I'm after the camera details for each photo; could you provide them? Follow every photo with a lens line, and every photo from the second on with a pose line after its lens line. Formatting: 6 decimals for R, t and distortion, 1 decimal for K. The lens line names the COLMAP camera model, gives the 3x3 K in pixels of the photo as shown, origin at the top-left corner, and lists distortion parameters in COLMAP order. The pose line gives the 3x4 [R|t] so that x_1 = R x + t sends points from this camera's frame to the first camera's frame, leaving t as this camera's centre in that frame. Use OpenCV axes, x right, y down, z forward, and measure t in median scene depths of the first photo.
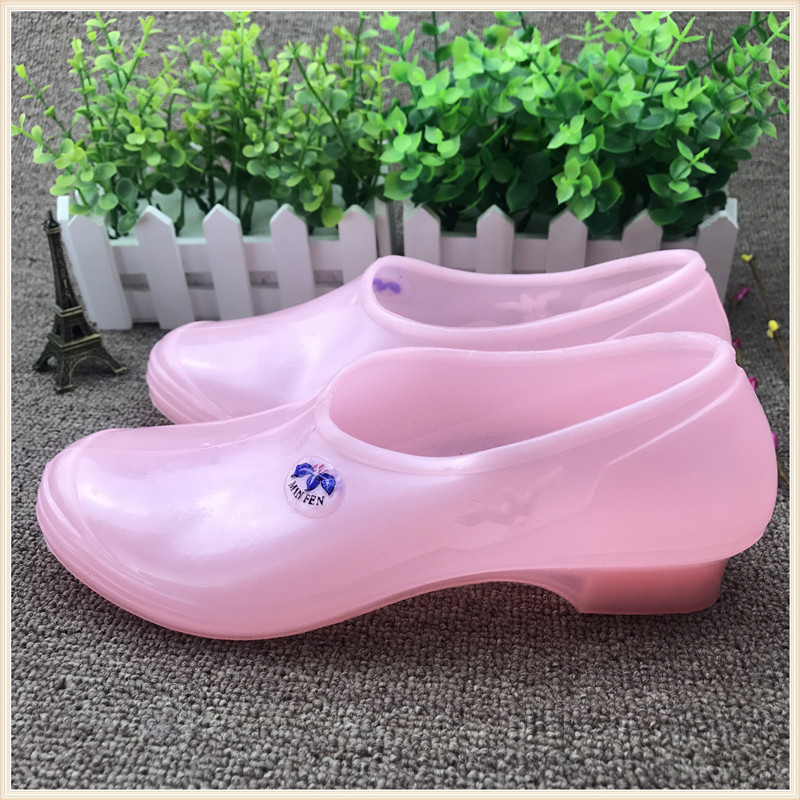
lens RADIAL K [[844.8, 0, 413.0], [0, 844.8, 401.1], [0, 0, 1]] dist [0.013302, 0.000000]
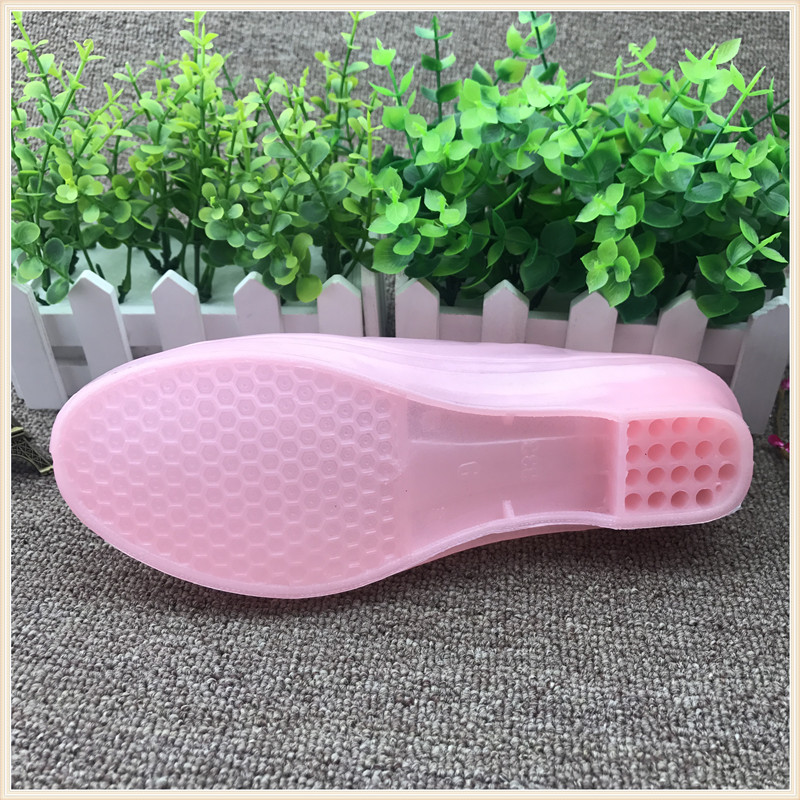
lens RADIAL K [[844.8, 0, 409.4], [0, 844.8, 404.7], [0, 0, 1]] dist [0.013302, 0.000000]
pose [[0.999611, 0.019518, 0.019920, -0.012659], [-0.019742, 0.999744, 0.011095, -0.124308], [-0.019698, -0.011484, 0.999740, 0.184718]]
